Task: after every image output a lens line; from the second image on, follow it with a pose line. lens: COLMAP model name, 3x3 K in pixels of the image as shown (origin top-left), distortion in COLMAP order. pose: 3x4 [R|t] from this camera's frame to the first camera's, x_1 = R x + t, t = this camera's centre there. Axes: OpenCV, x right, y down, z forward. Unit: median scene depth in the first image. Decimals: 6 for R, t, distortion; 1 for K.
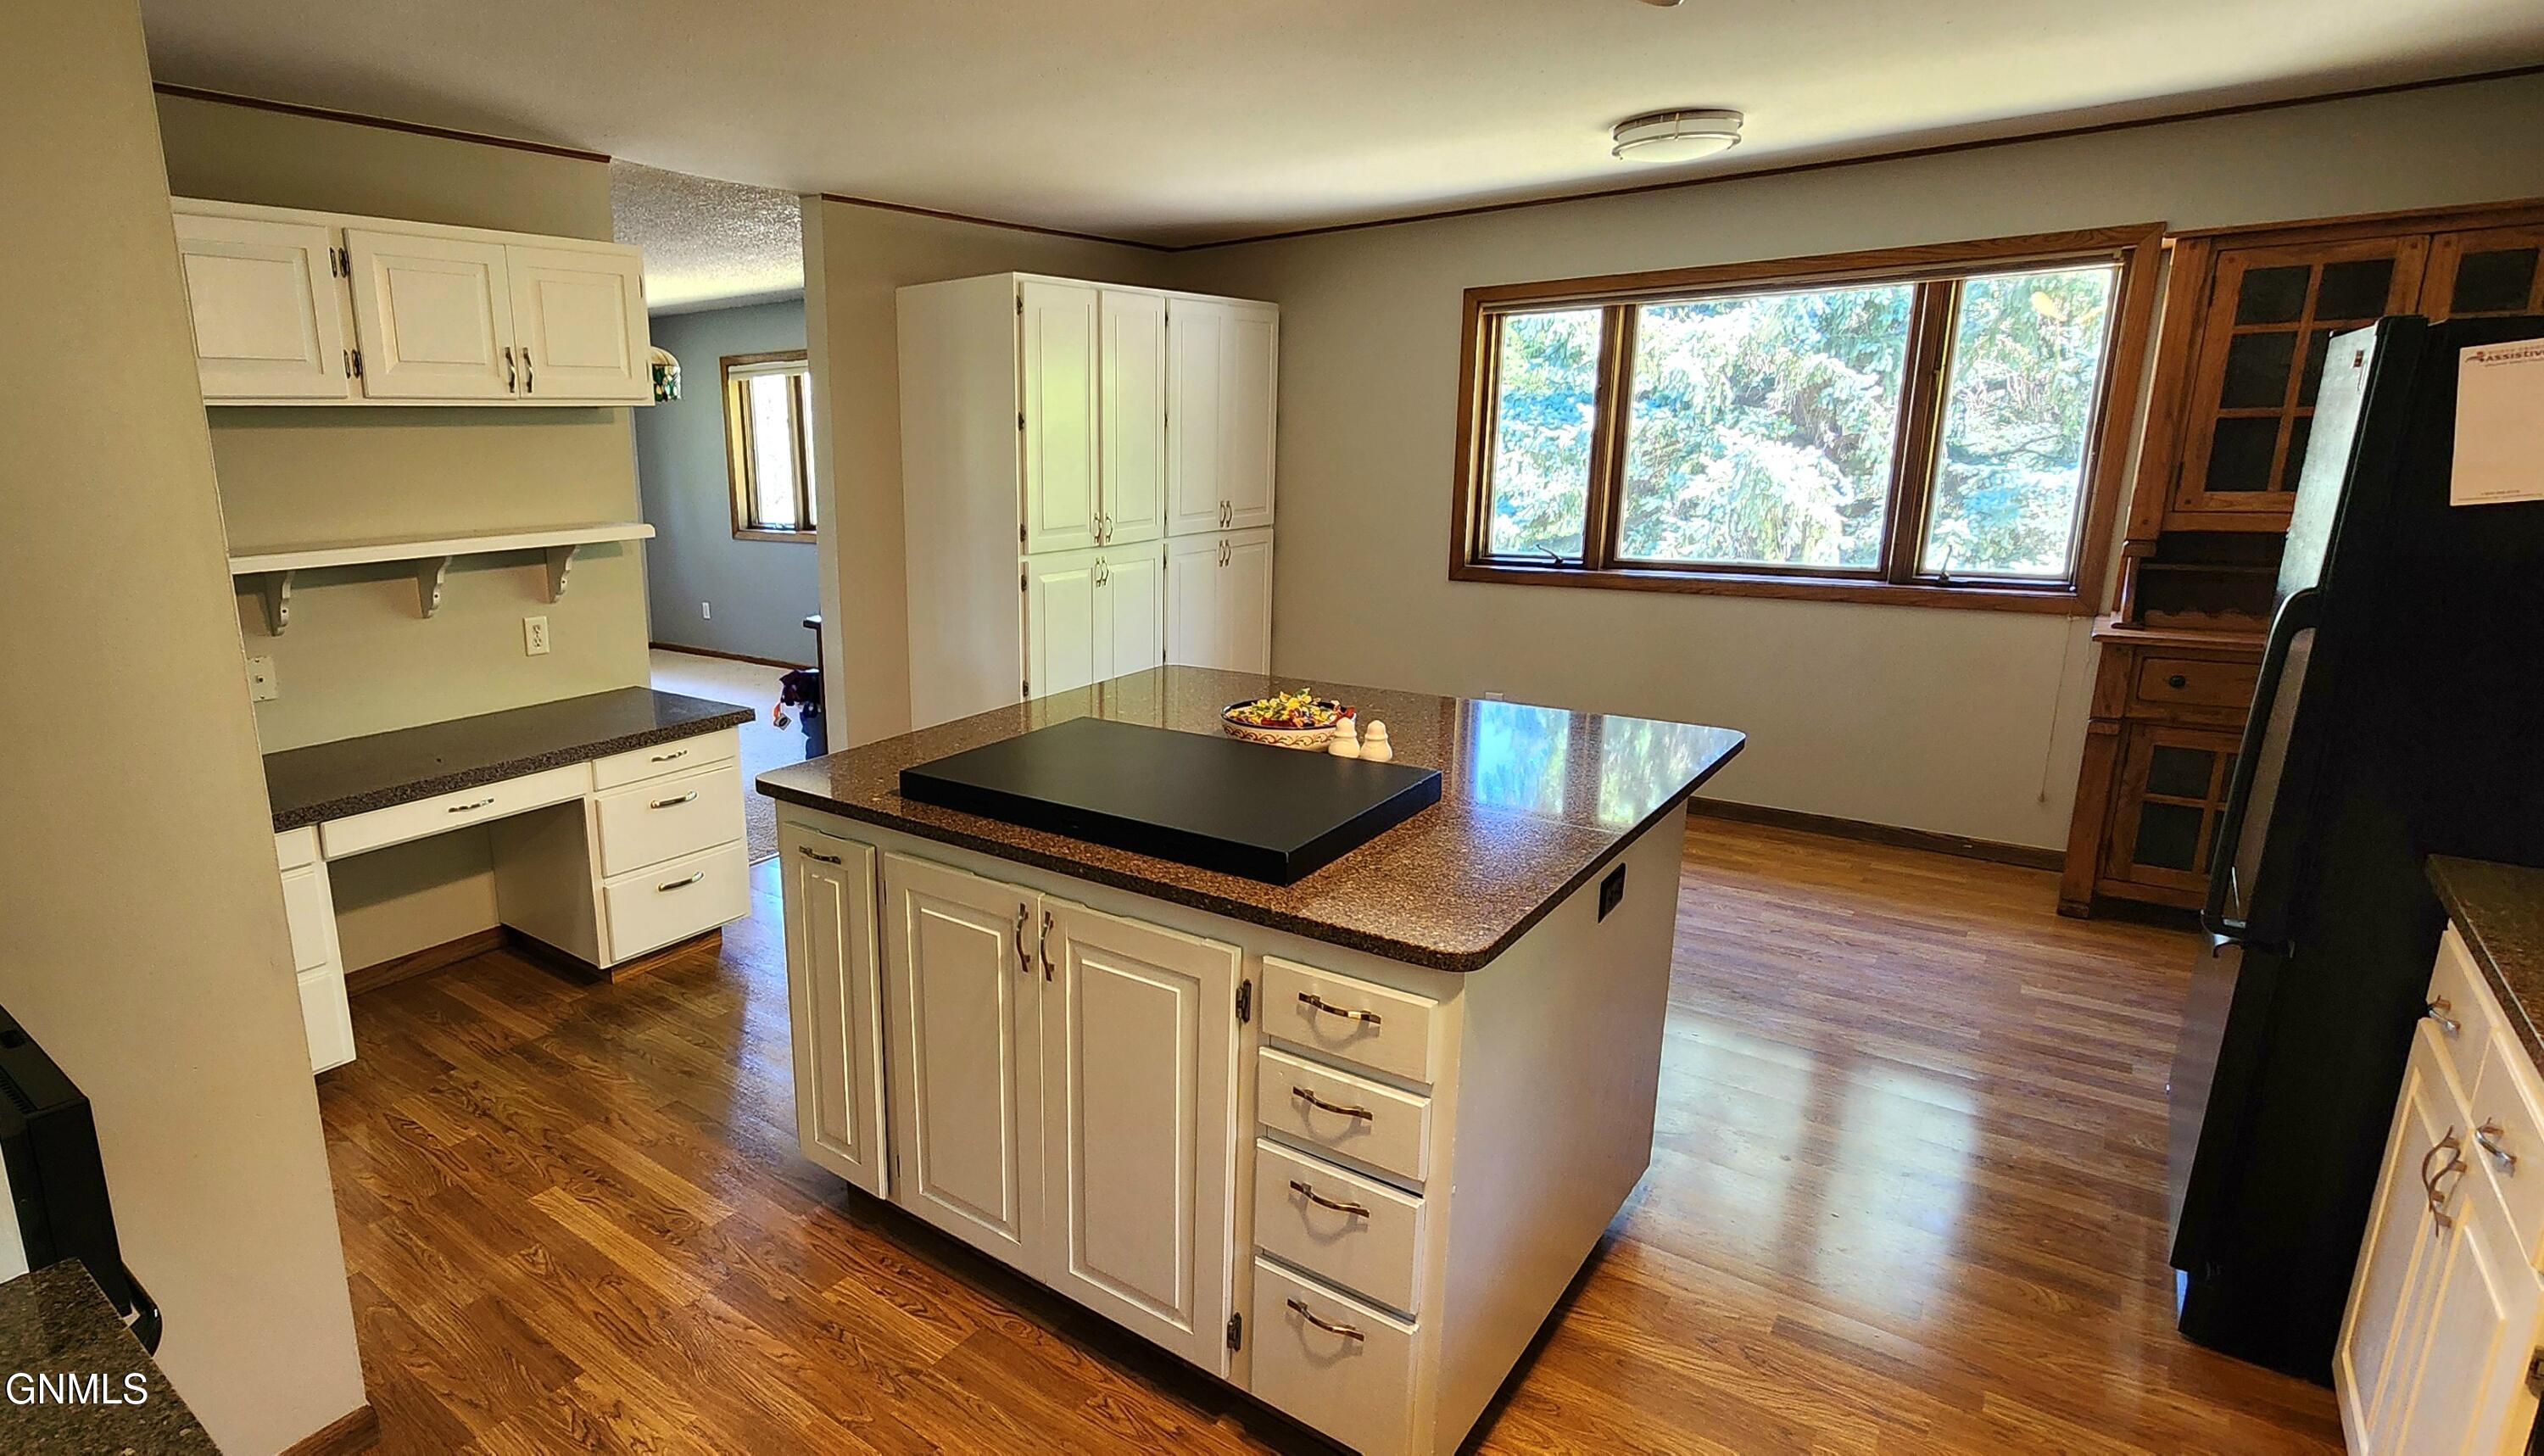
lens RADIAL K [[1234.0, 0, 1272.0], [0, 1234.0, 728.0], [0, 0, 1]] dist [0.024924, 0.000175]
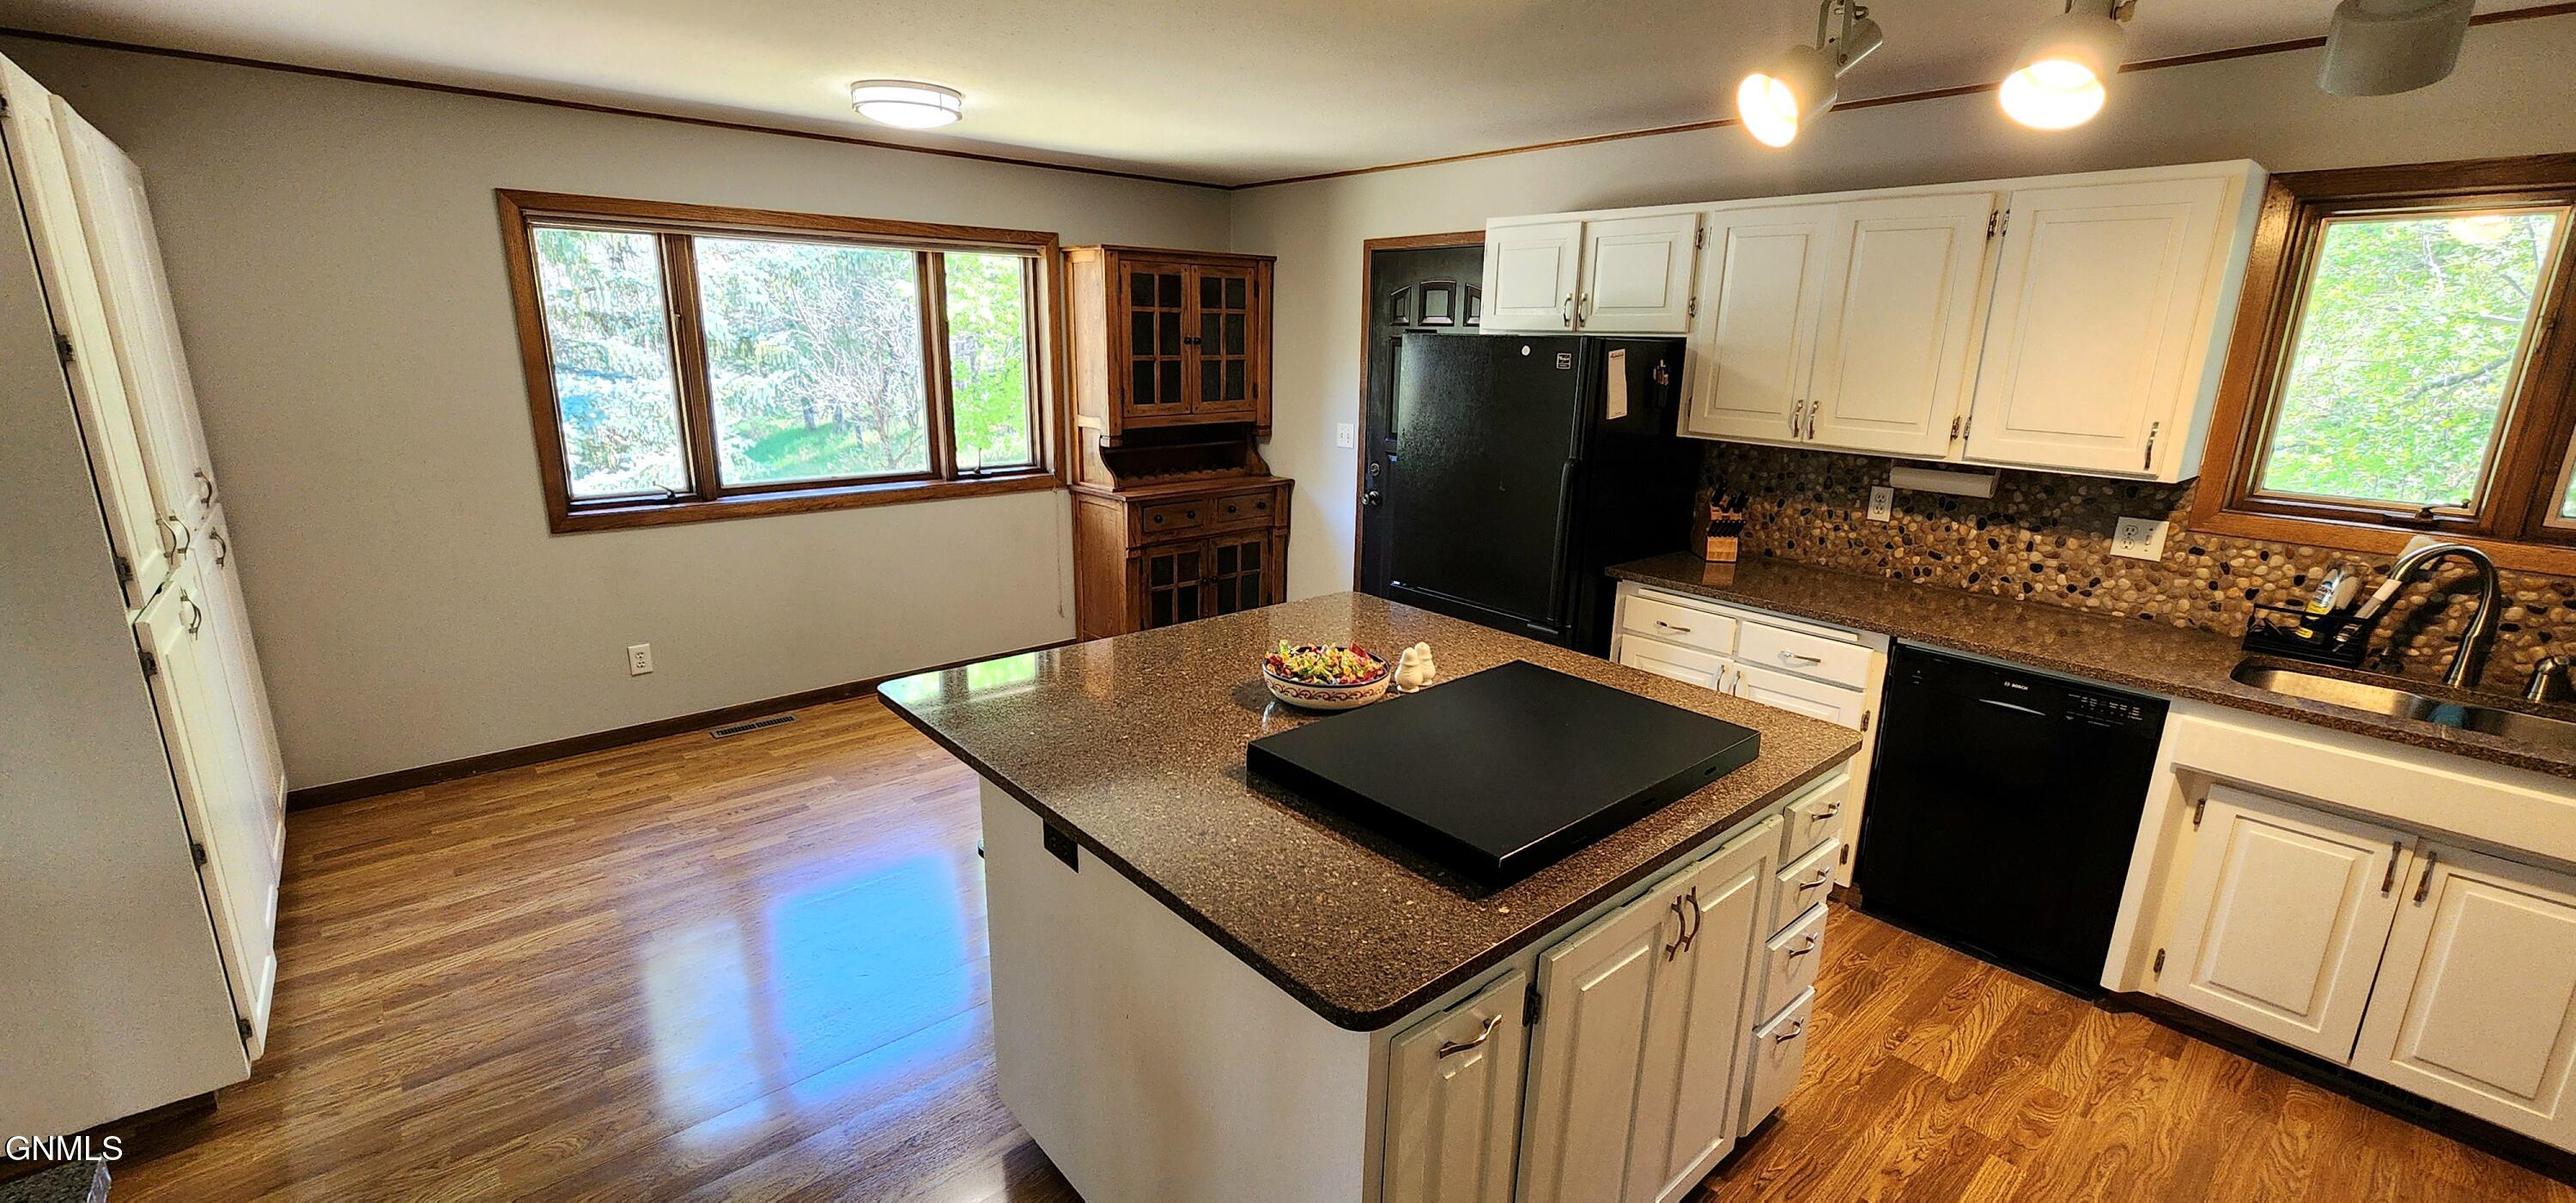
lens RADIAL K [[1057.2, 0, 1288.0], [0, 1057.2, 601.5], [0, 0, 1]] dist [-0.008694, 0.007516]
pose [[0.253555, -0.201854, 0.946026, -0.579591], [0.214241, 0.965416, 0.148570, -0.100795], [-0.943298, 0.165007, 0.288032, 0.442525]]
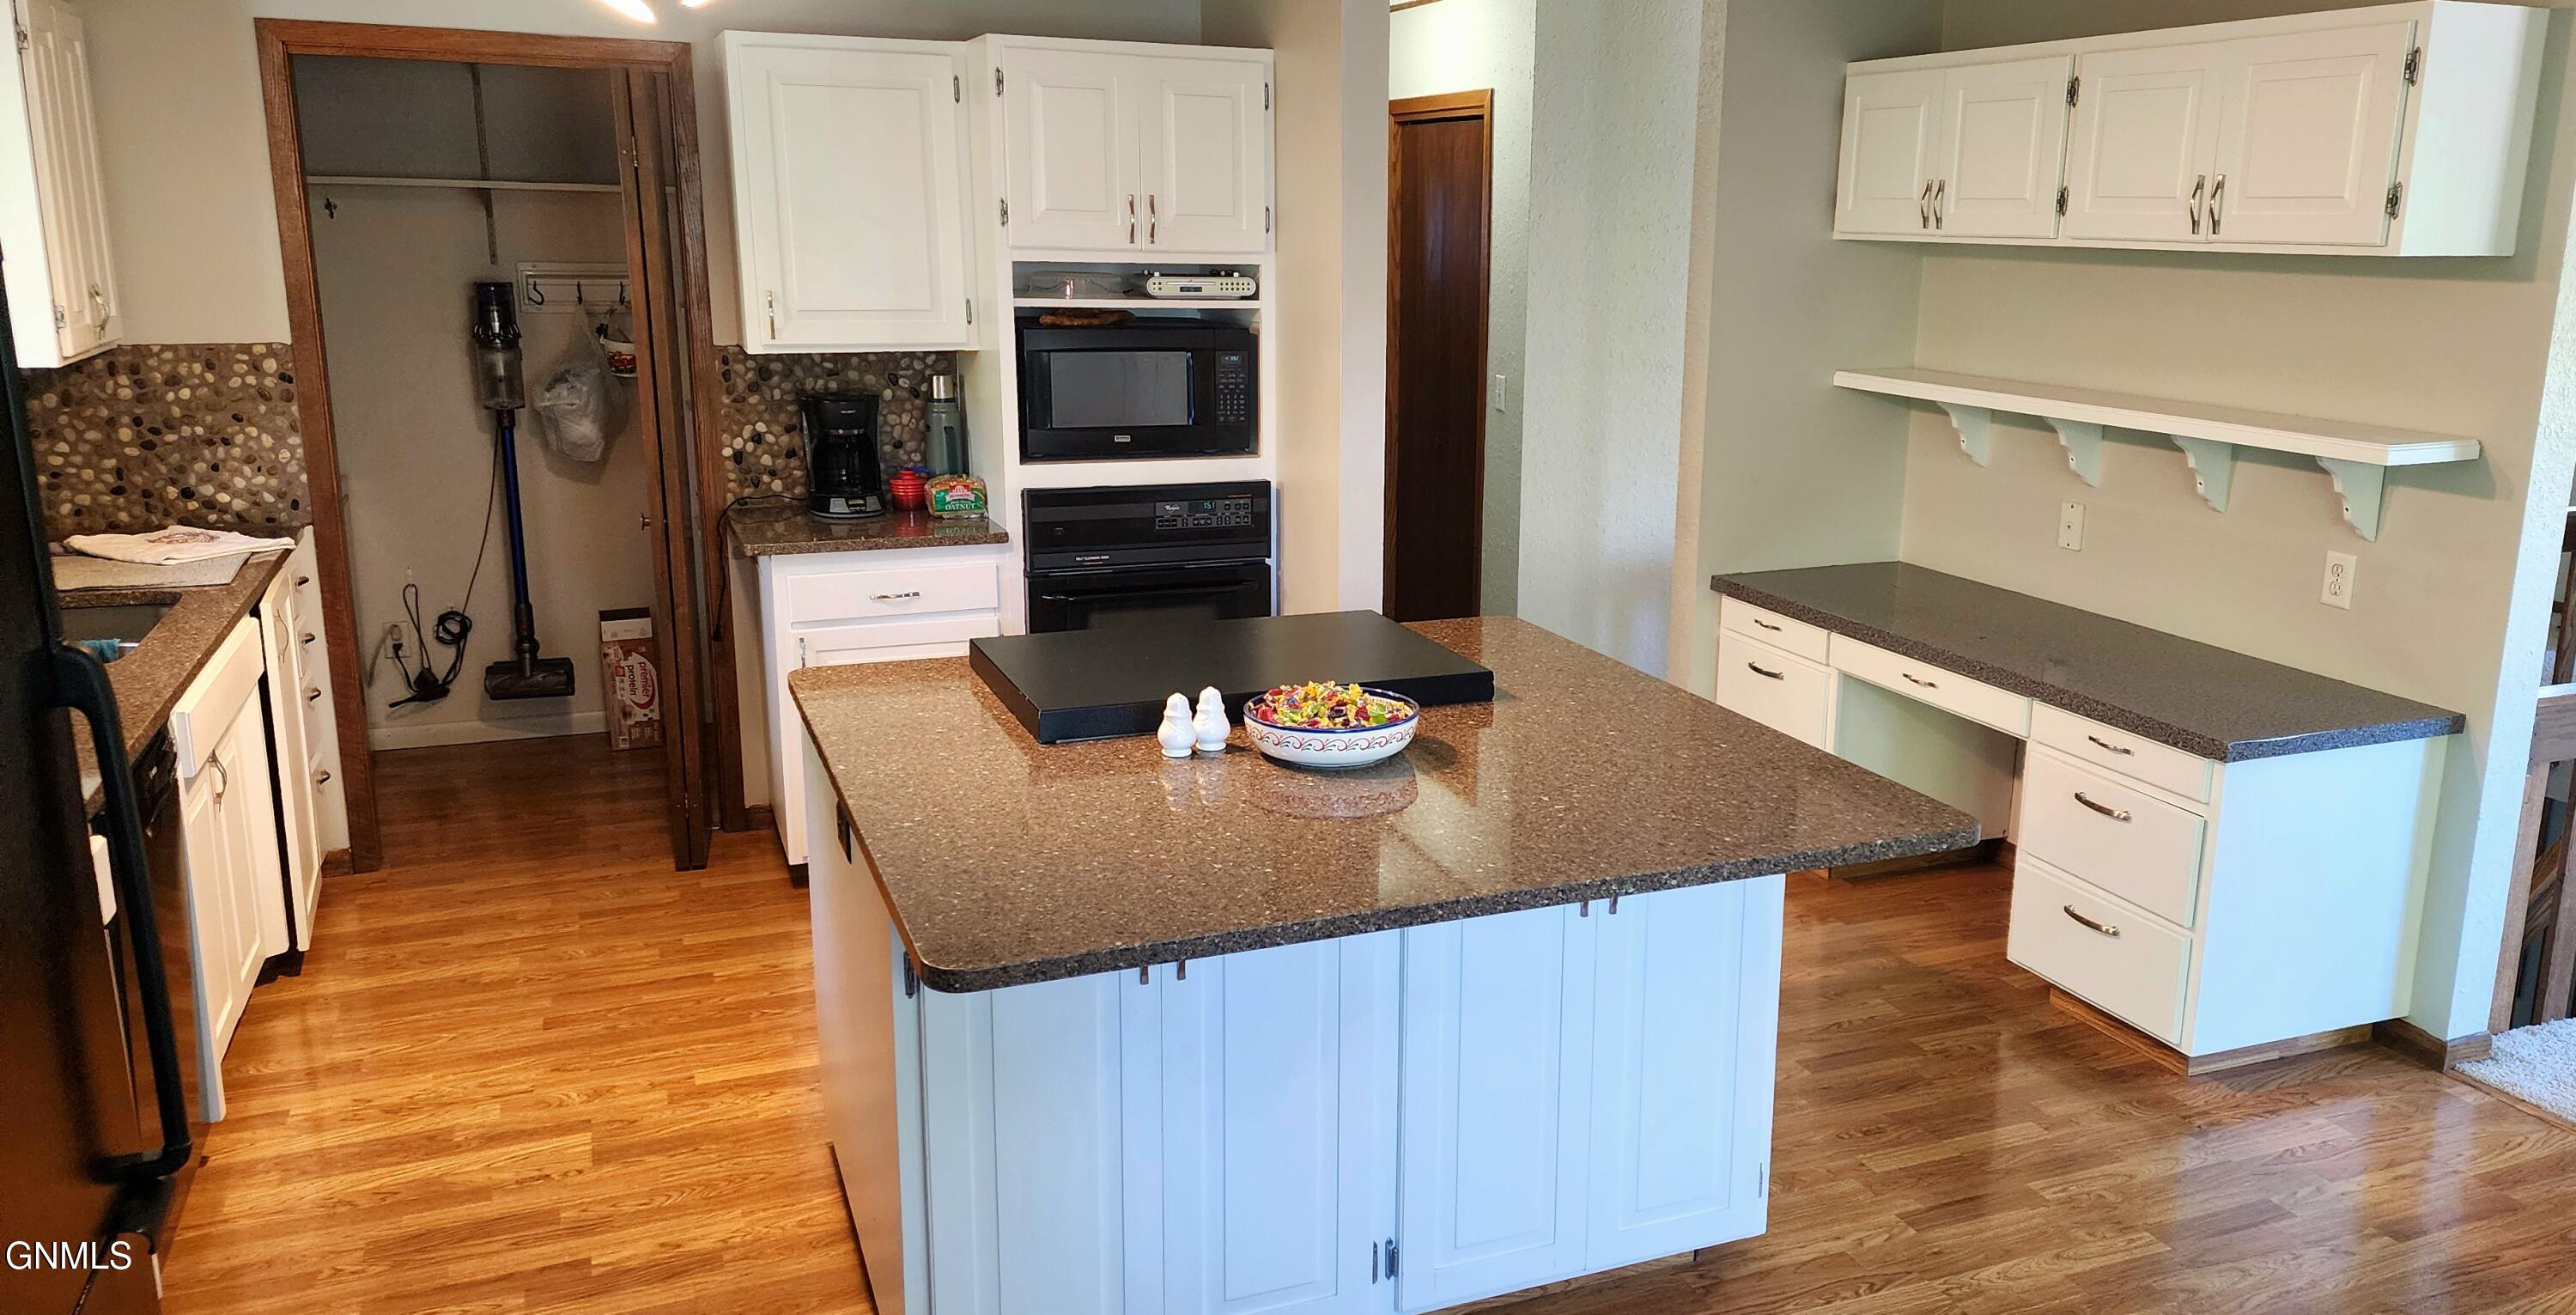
lens RADIAL K [[1952.6, 0, 1288.0], [0, 1952.6, 657.5], [0, 0, 1]] dist [-0.004210, -0.001904]
pose [[-0.583231, 0.201445, -0.786931, 0.516590], [-0.201742, 0.902488, 0.380547, -0.279685], [0.786855, 0.380704, -0.485719, 0.920291]]
